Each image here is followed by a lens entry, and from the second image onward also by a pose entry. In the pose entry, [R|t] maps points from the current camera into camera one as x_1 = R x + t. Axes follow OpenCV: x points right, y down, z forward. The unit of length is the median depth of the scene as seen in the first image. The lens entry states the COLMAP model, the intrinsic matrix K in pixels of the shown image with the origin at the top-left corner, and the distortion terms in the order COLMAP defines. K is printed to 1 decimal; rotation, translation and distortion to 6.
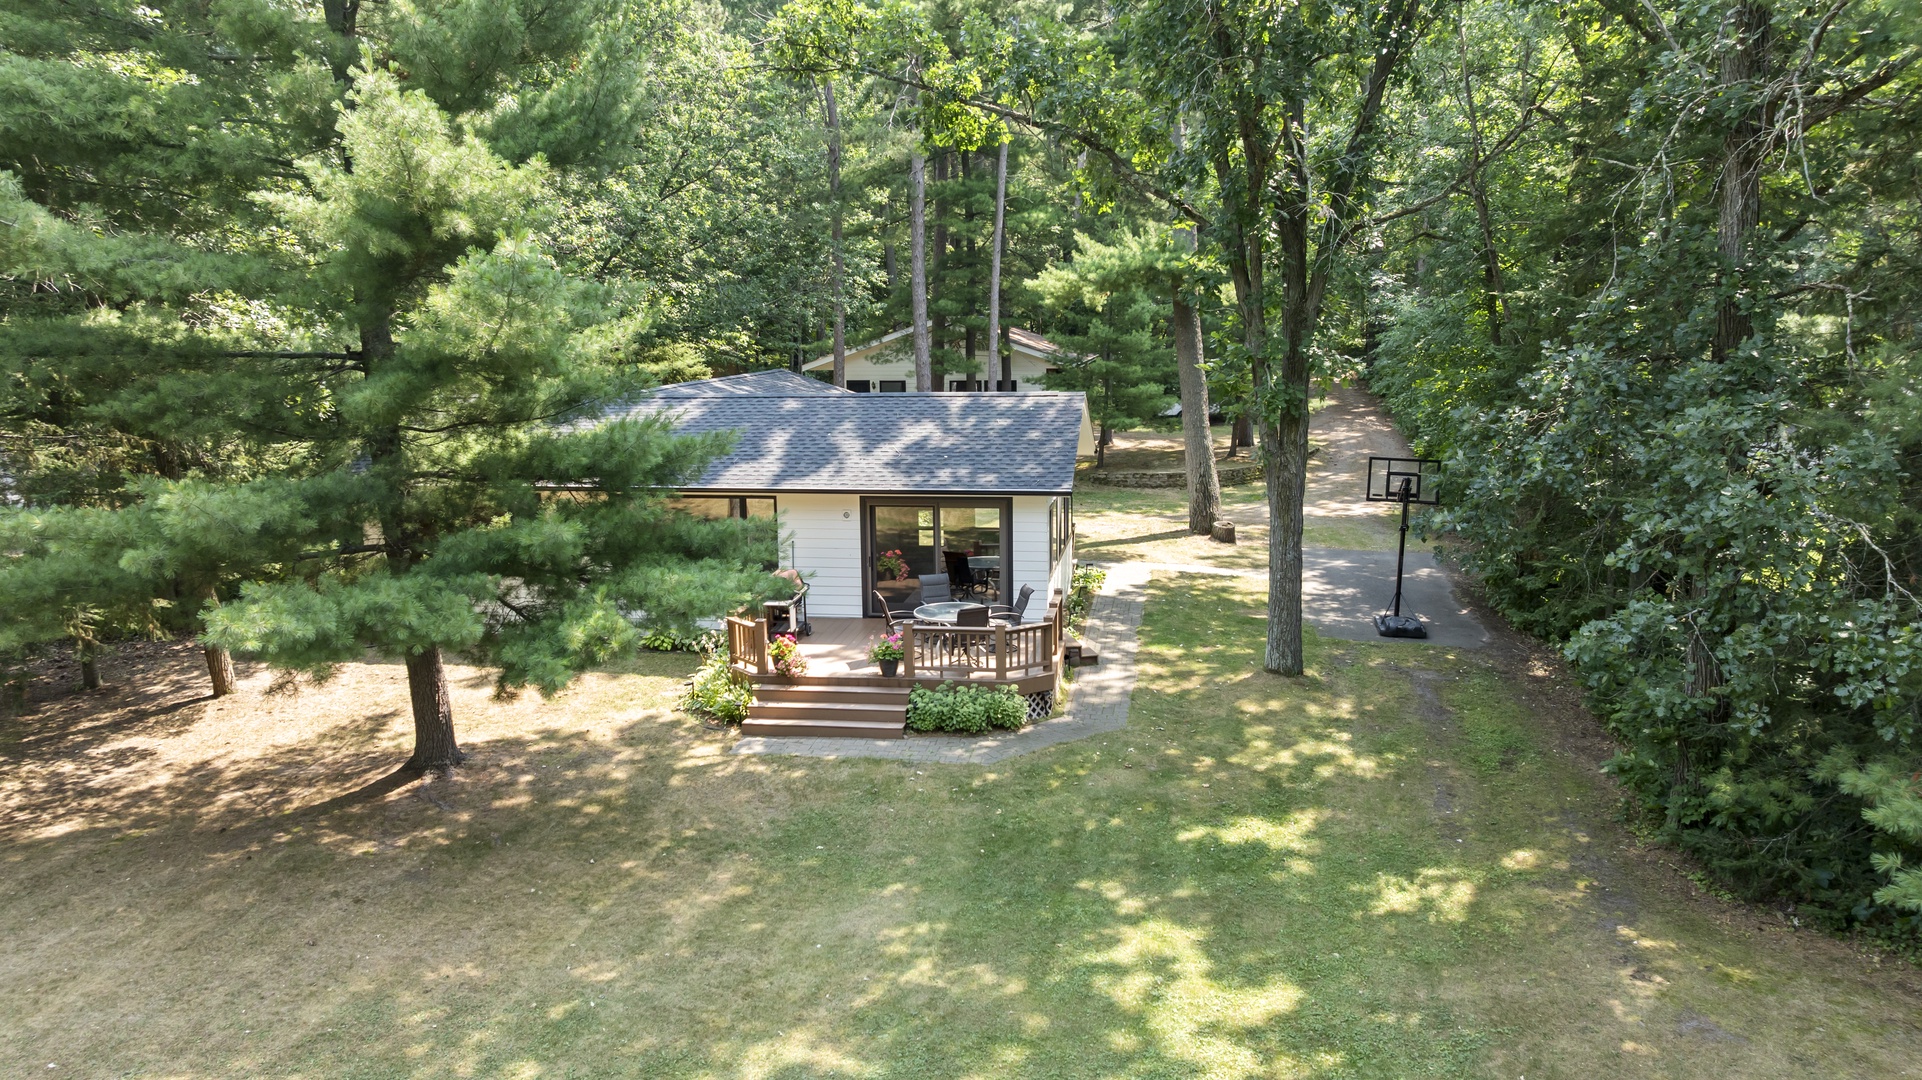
lens RADIAL K [[1366.0, 0, 961.0], [0, 1366.0, 540.0], [0, 0, 1]] dist [-0.046381, 0.048973]
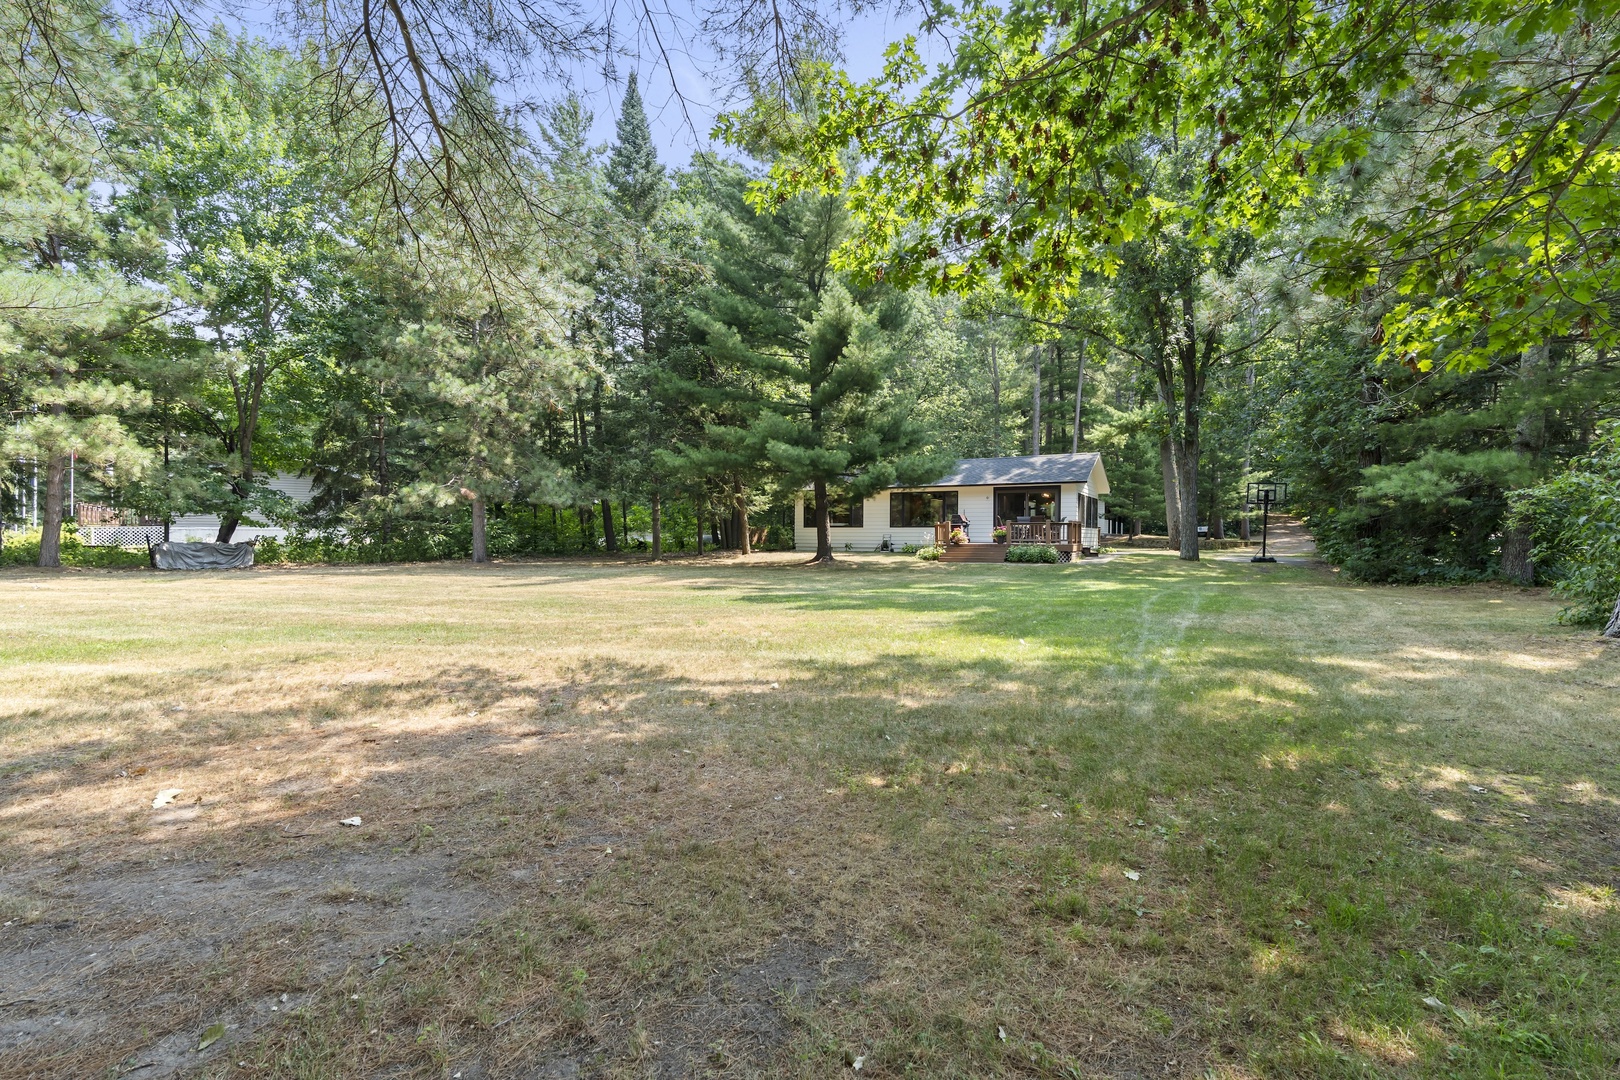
lens RADIAL K [[729.6, 0, 803.1], [0, 729.6, 541.1], [0, 0, 1]] dist [-0.006740, 0.000645]
pose [[0.935527, 0.019360, -0.352723, 0.072851], [-0.071381, 0.988260, -0.135080, 0.280765], [0.345967, 0.151549, 0.925926, -0.310314]]
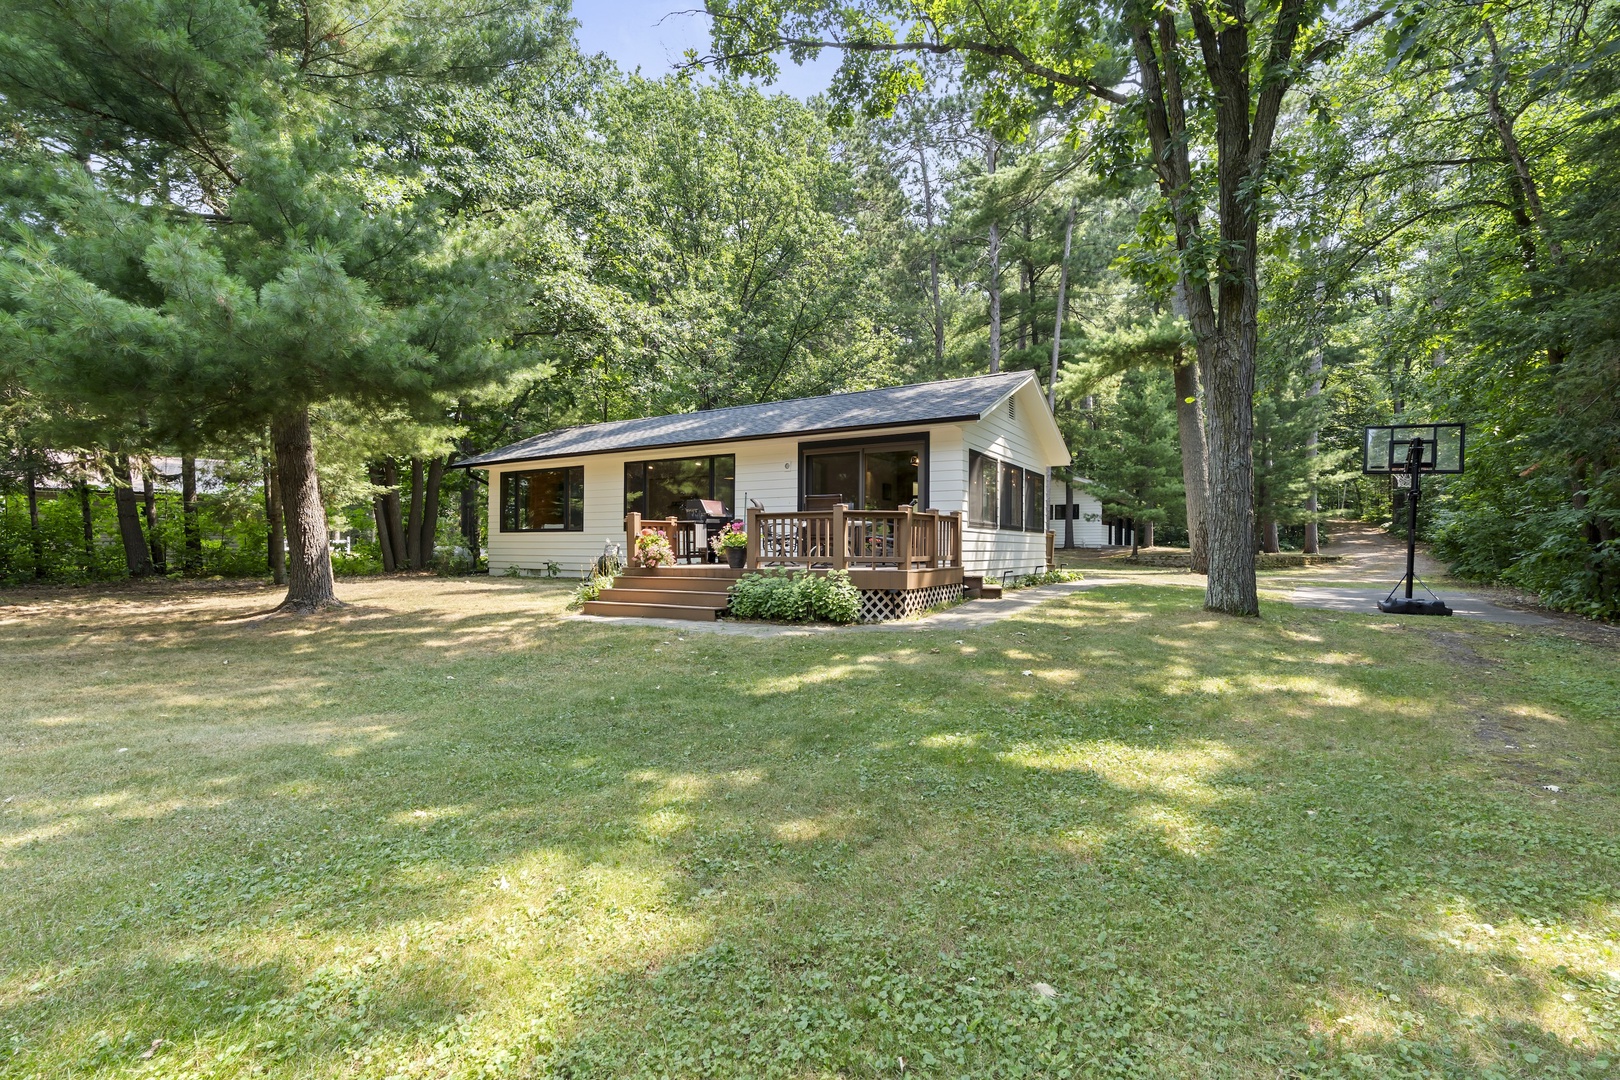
lens RADIAL K [[752.2, 0, 817.3], [0, 752.2, 549.3], [0, 0, 1]] dist [-0.002156, 0.000035]
pose [[0.931972, 0.018316, -0.362066, 0.177126], [-0.074036, 0.987290, -0.140629, 0.146354], [0.354889, 0.157868, 0.921483, 0.523082]]
